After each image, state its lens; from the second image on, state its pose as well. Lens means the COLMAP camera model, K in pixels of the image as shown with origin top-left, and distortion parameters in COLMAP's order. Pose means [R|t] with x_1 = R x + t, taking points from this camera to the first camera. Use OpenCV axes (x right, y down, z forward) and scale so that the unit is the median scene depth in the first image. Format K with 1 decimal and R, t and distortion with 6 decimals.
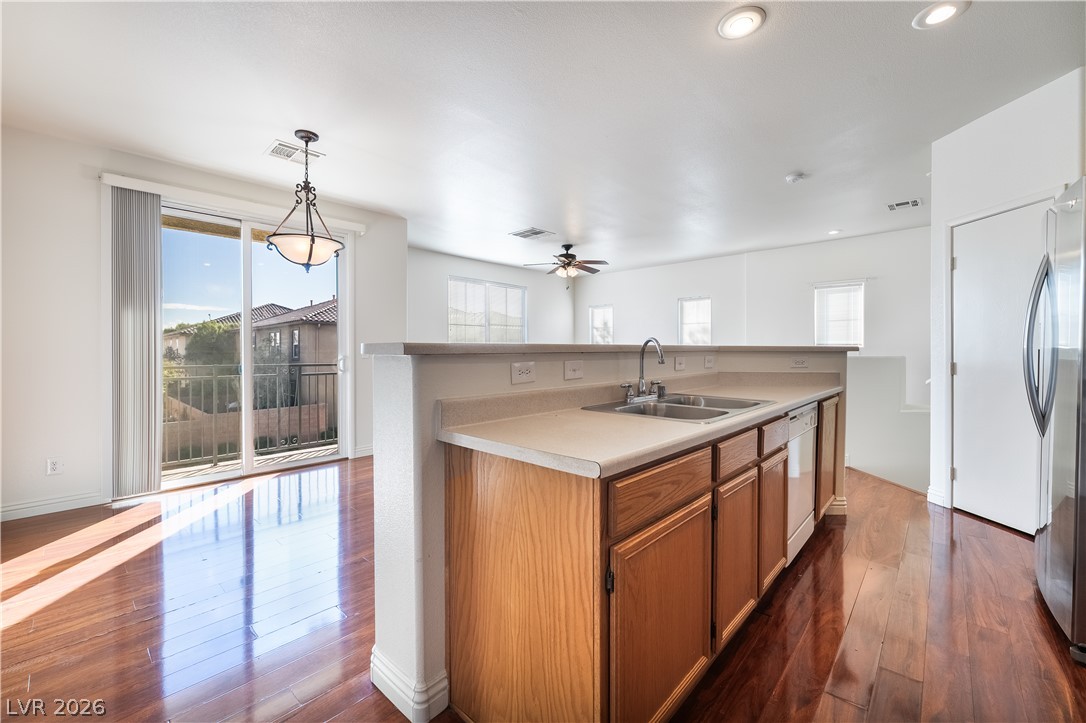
lens RADIAL K [[438.8, 0, 543.3], [0, 438.8, 354.0], [0, 0, 1]] dist [-0.000833, -0.001010]
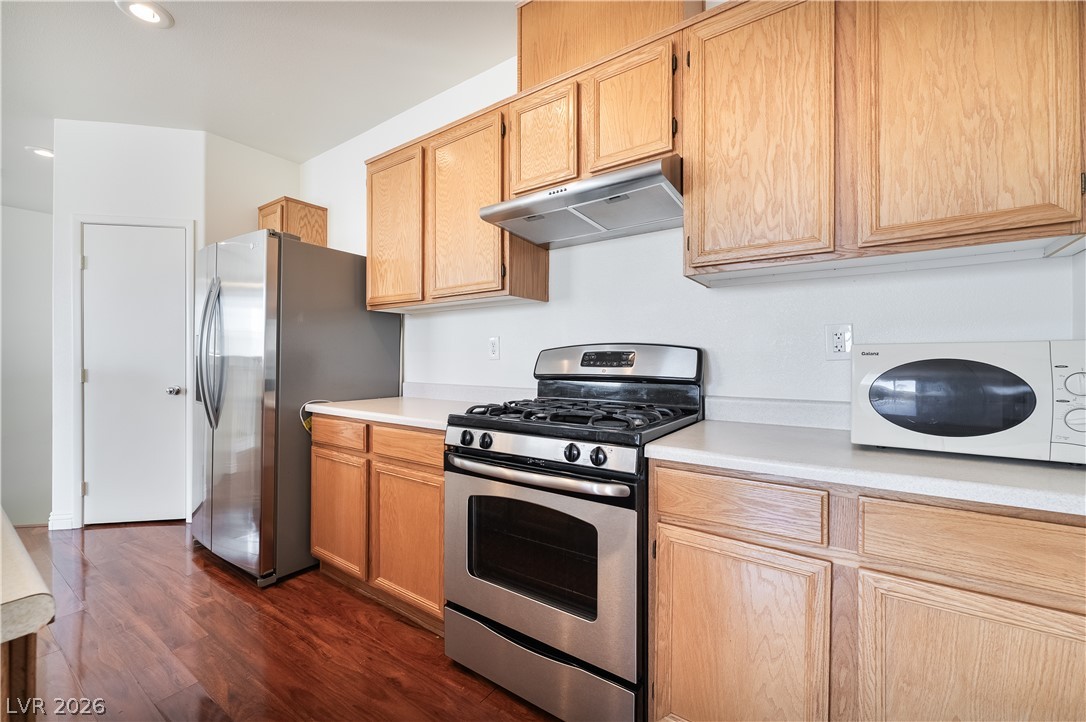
lens RADIAL K [[442.0, 0, 542.8], [0, 442.0, 359.0], [0, 0, 1]] dist [-0.002870, -0.000299]
pose [[-0.139925, 0.002825, 0.990158, -0.094216], [0.001063, 0.999996, -0.002703, 0.001006], [-0.990161, 0.000674, -0.139928, 0.126140]]
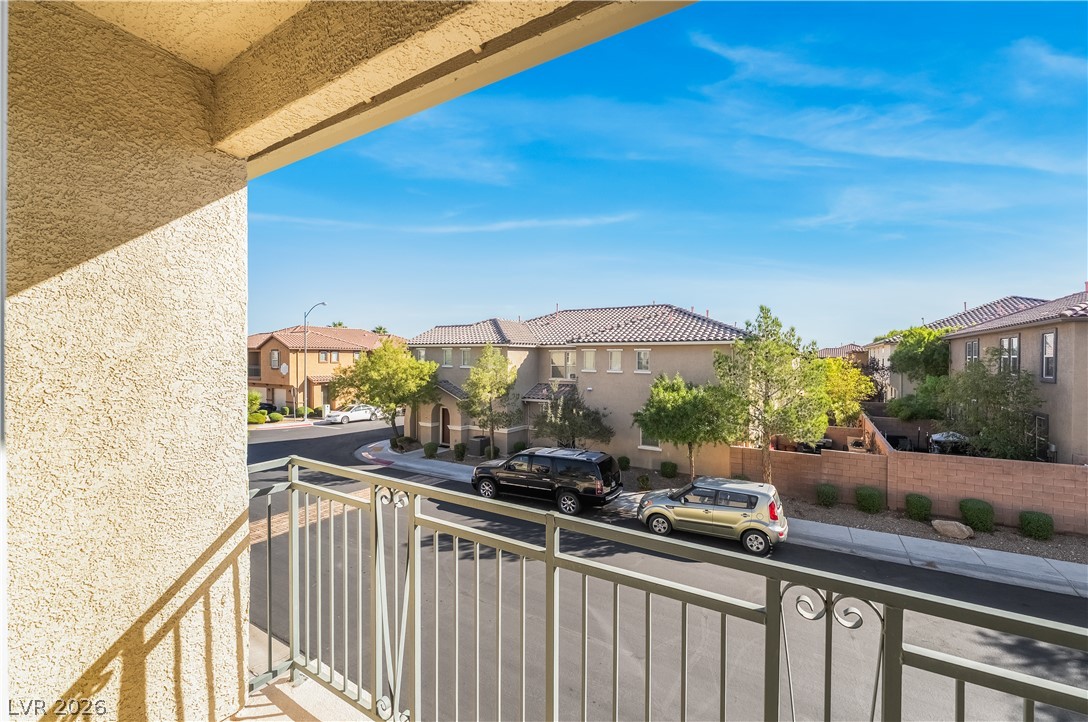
lens RADIAL K [[442.8, 0, 545.9], [0, 442.8, 354.9], [0, 0, 1]] dist [-0.002870, -0.000299]
pose [[0.192153, -0.001082, -0.981364, -0.534871], [-0.009301, 0.999952, -0.002923, -0.090626], [0.981321, 0.009690, 0.192134, 1.079682]]
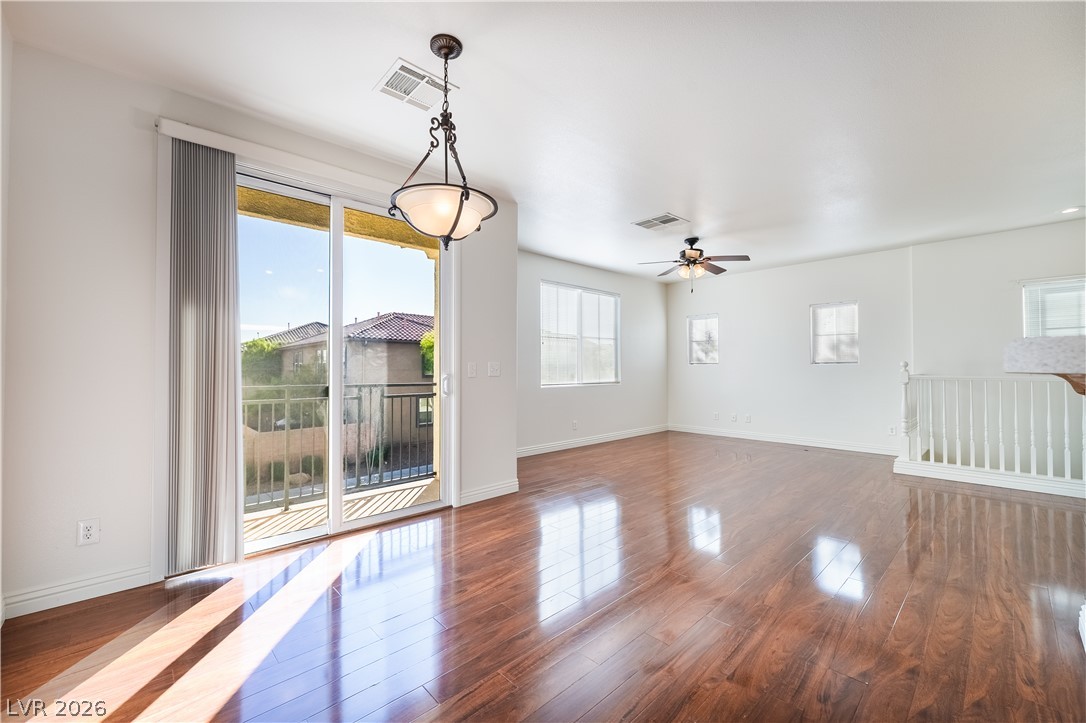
lens RADIAL K [[438.8, 0, 541.7], [0, 438.8, 362.7], [0, 0, 1]] dist [-0.000833, -0.001010]
pose [[0.997405, -0.001379, -0.071975, -0.262284], [-0.000054, 0.999802, -0.019915, -0.000821], [0.071988, 0.019867, 0.997208, 0.266019]]
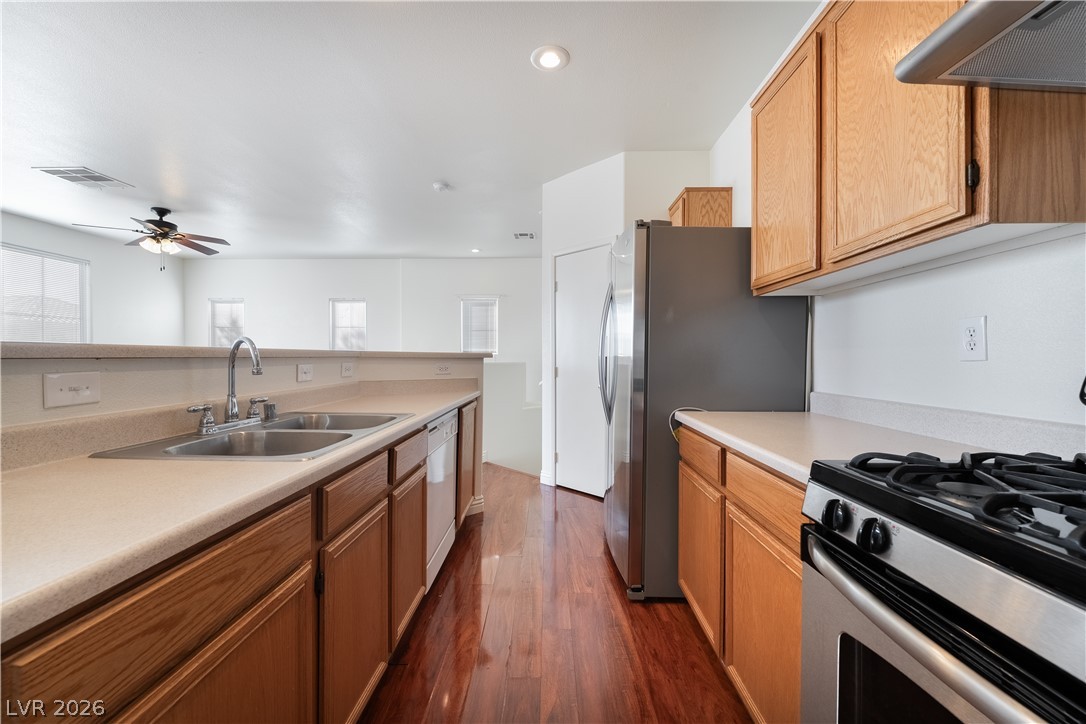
lens RADIAL K [[438.8, 0, 541.7], [0, 438.8, 361.5], [0, 0, 1]] dist [-0.000833, -0.001010]
pose [[0.746571, -0.002514, 0.665301, 0.065599], [0.000882, 0.999996, 0.002789, -0.000106], [-0.665306, -0.001496, 0.746570, 0.081237]]
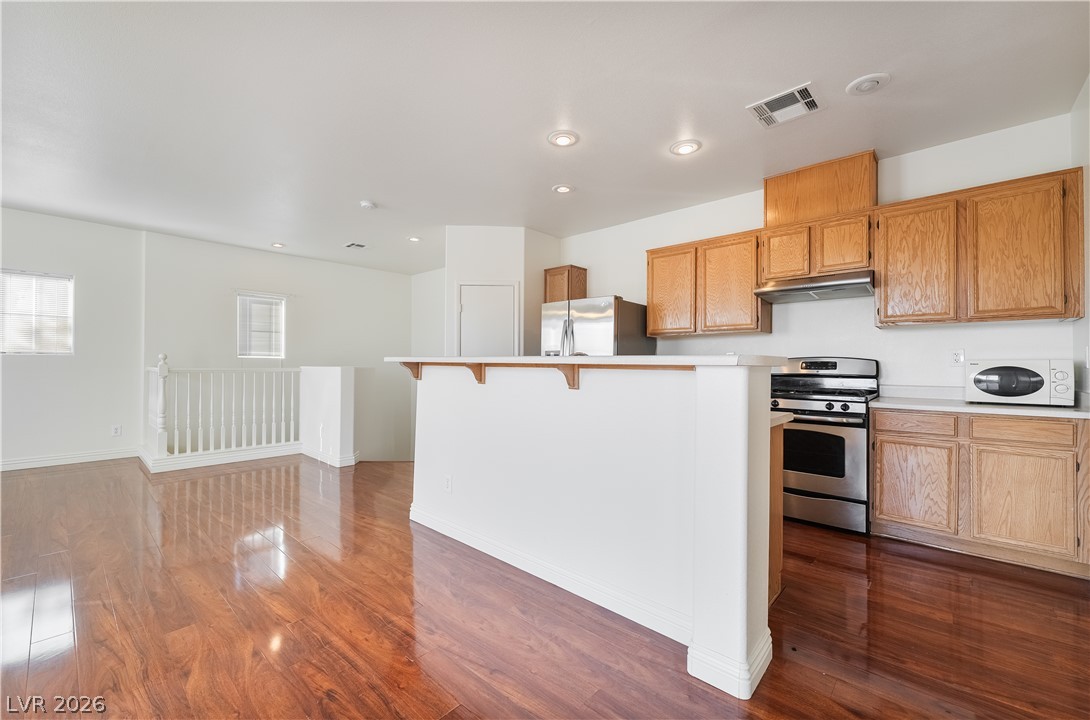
lens RADIAL K [[443.6, 0, 542.3], [0, 443.6, 360.3], [0, 0, 1]] dist [-0.002870, -0.000299]
pose [[-0.008386, 0.009687, 0.999918, -0.513824], [-0.001176, 0.999952, -0.009697, -0.001187], [-0.999964, -0.001257, -0.008374, 0.544362]]
